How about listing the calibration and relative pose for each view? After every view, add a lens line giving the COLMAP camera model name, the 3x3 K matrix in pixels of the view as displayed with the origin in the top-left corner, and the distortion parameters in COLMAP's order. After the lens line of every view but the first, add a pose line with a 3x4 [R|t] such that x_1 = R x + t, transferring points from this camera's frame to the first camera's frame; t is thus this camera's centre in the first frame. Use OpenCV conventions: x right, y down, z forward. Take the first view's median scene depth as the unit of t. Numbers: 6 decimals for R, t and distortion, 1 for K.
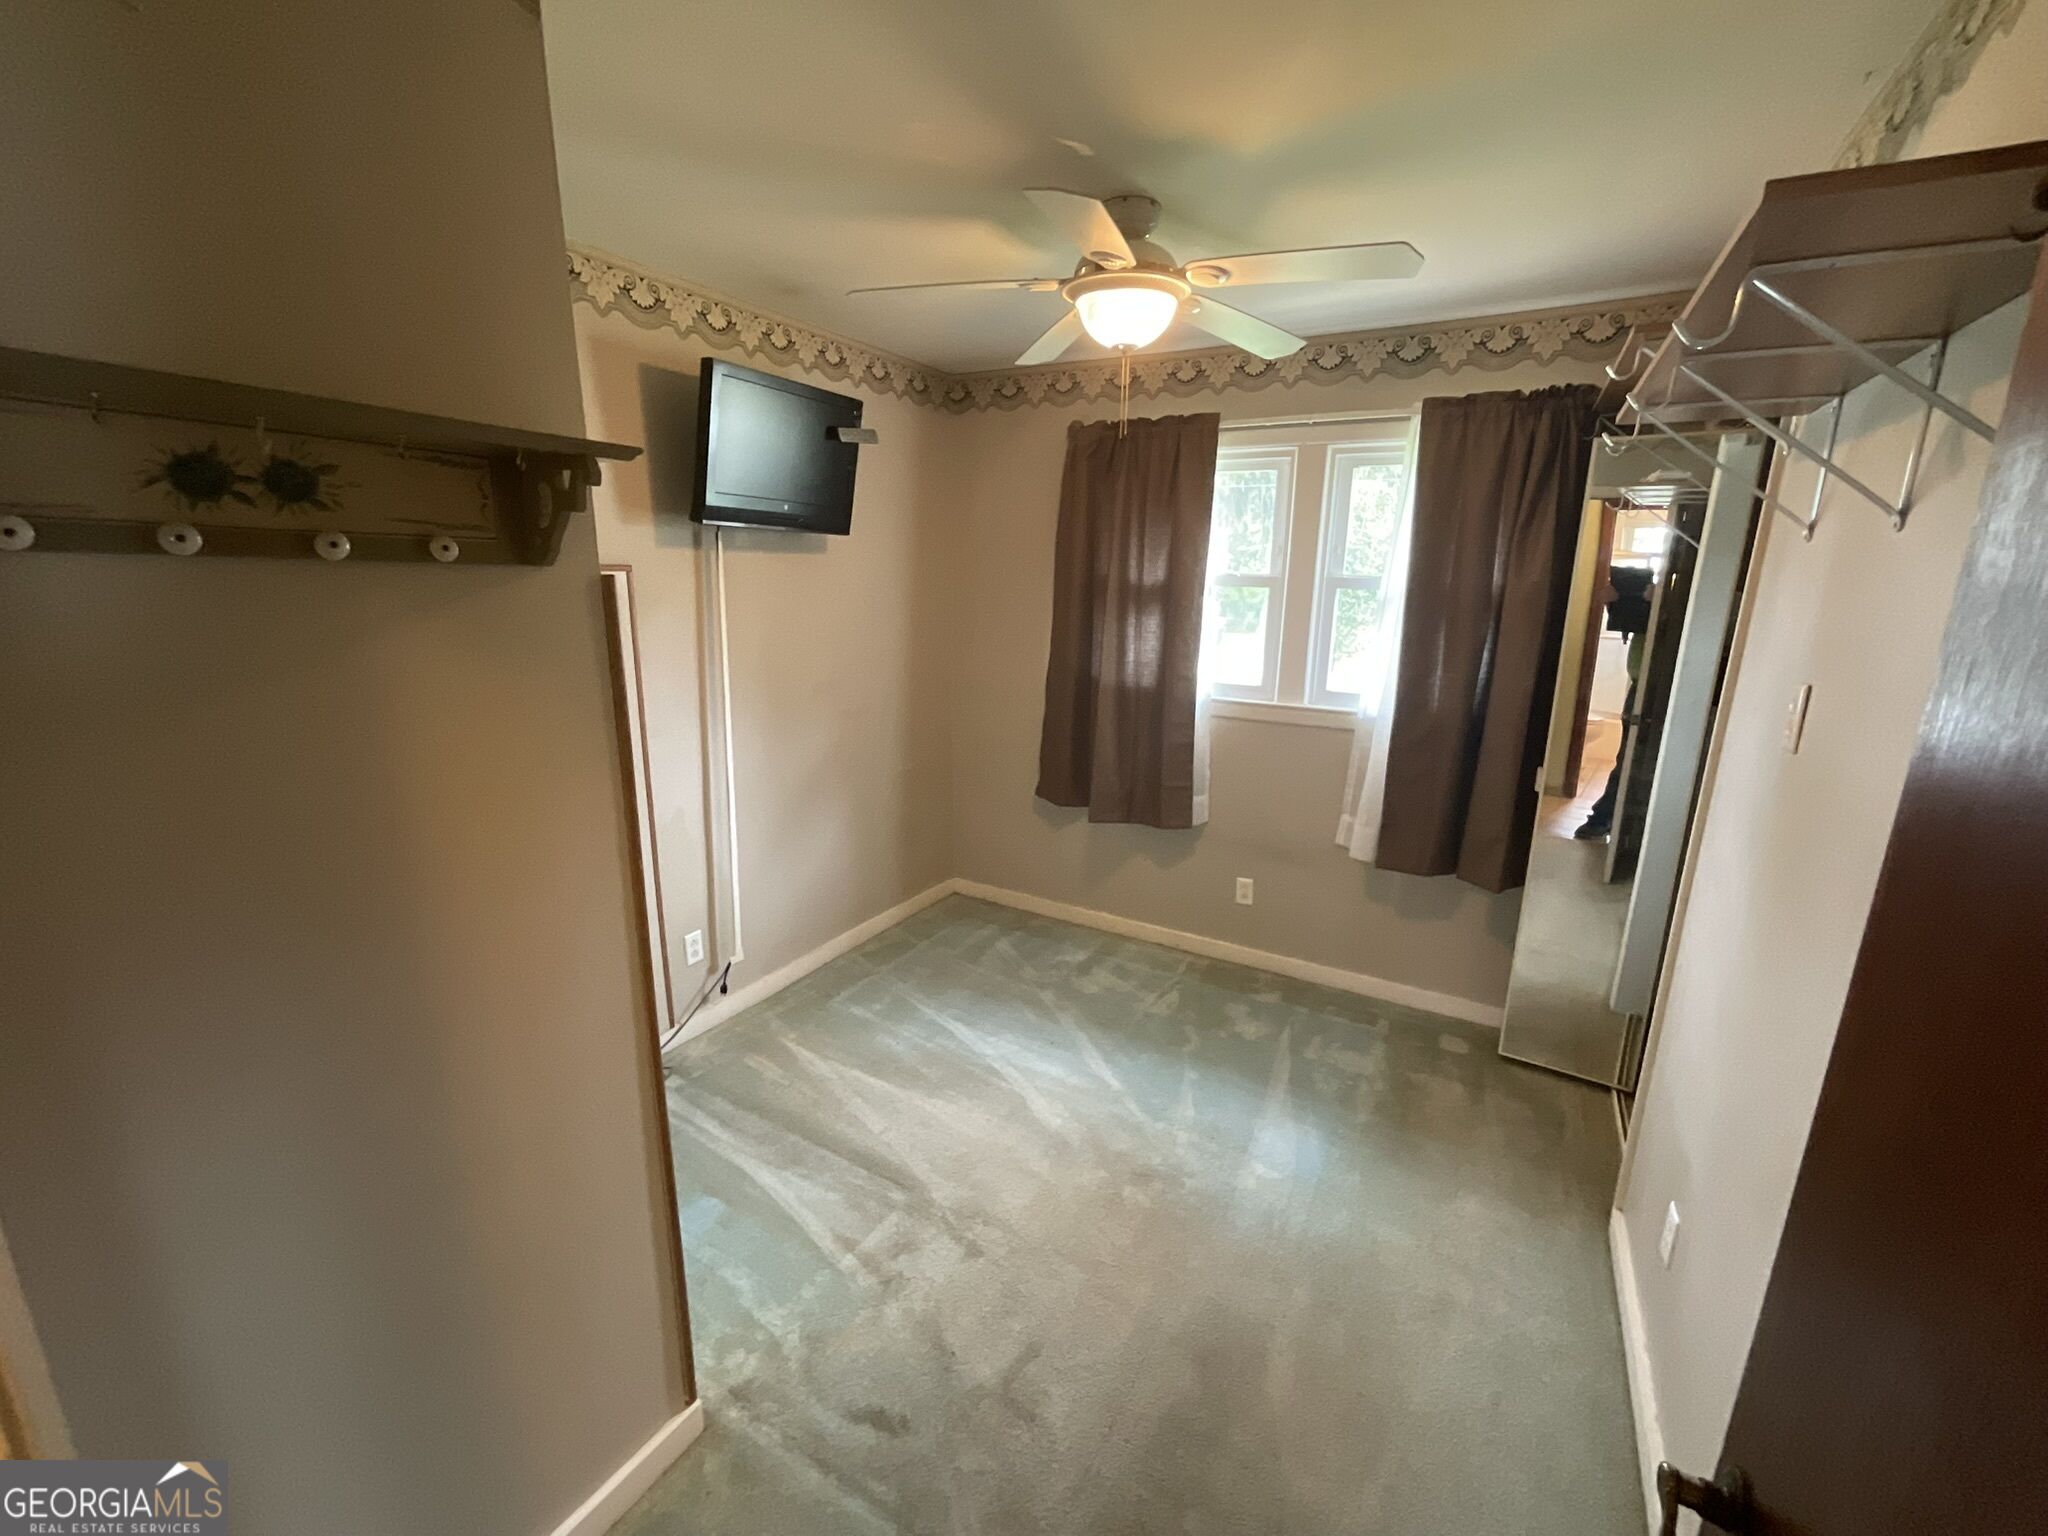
lens RADIAL K [[832.4, 0, 1027.5], [0, 832.4, 772.7], [0, 0, 1]] dist [-0.014990, -0.000177]
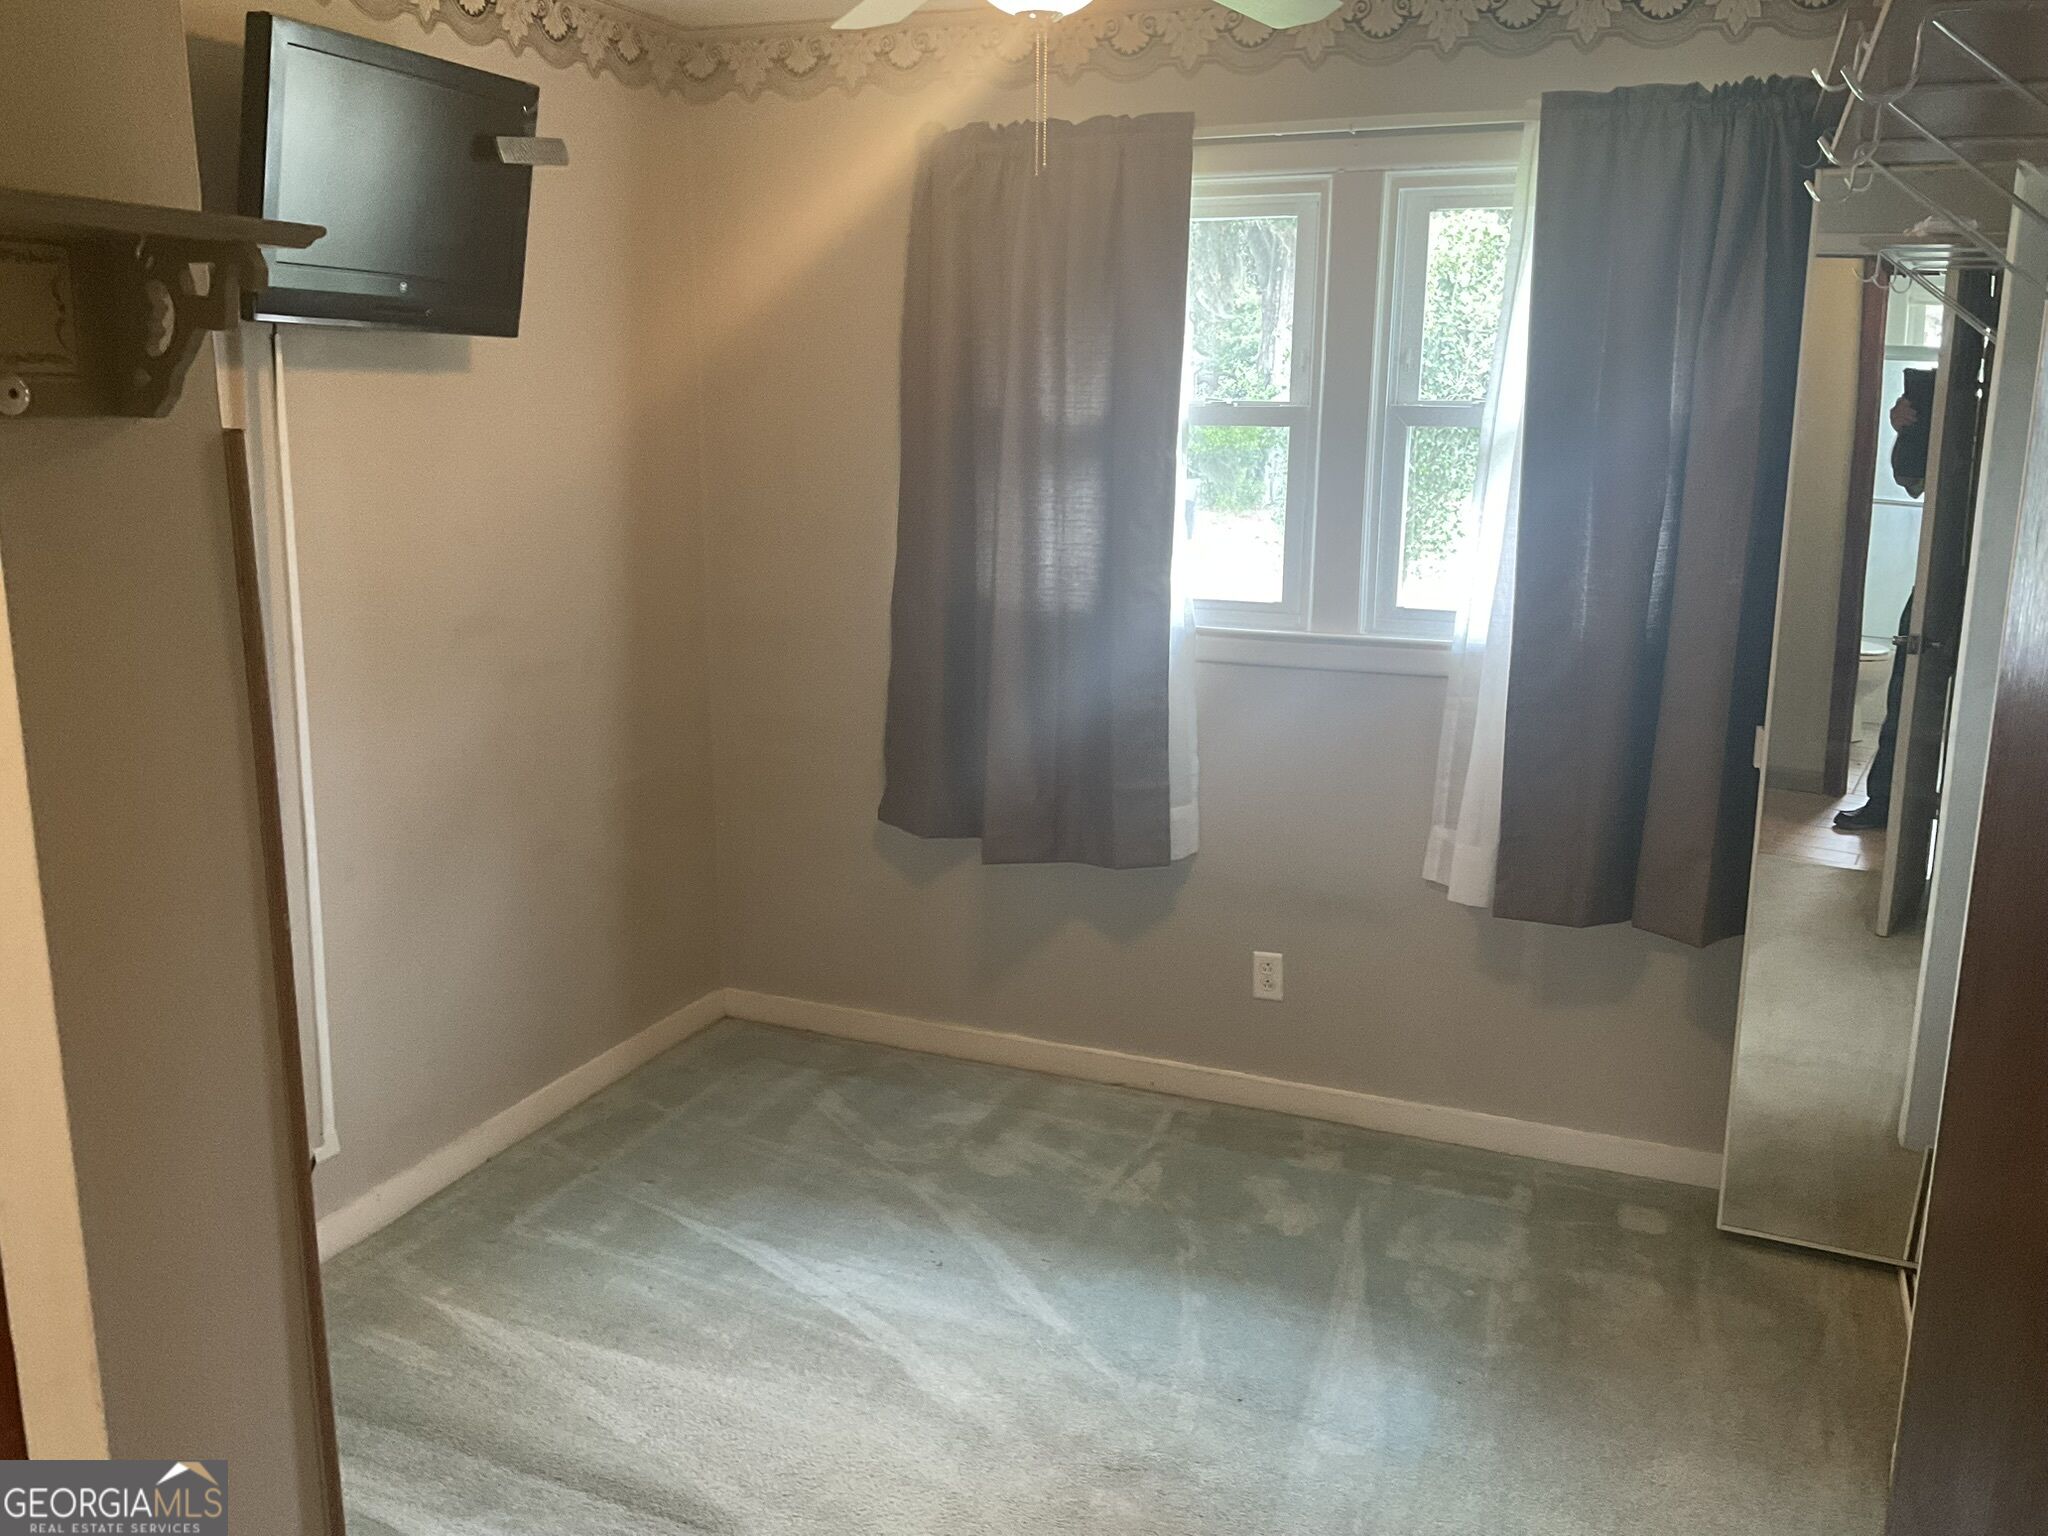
lens RADIAL K [[1684.2, 0, 1020.5], [0, 1684.2, 778.1], [0, 0, 1]] dist [0.090694, -0.194833]
pose [[0.991476, -0.038957, 0.124330, -0.042605], [0.040504, 0.999130, -0.009944, 0.018742], [-0.123834, 0.014895, 0.992191, -0.111549]]
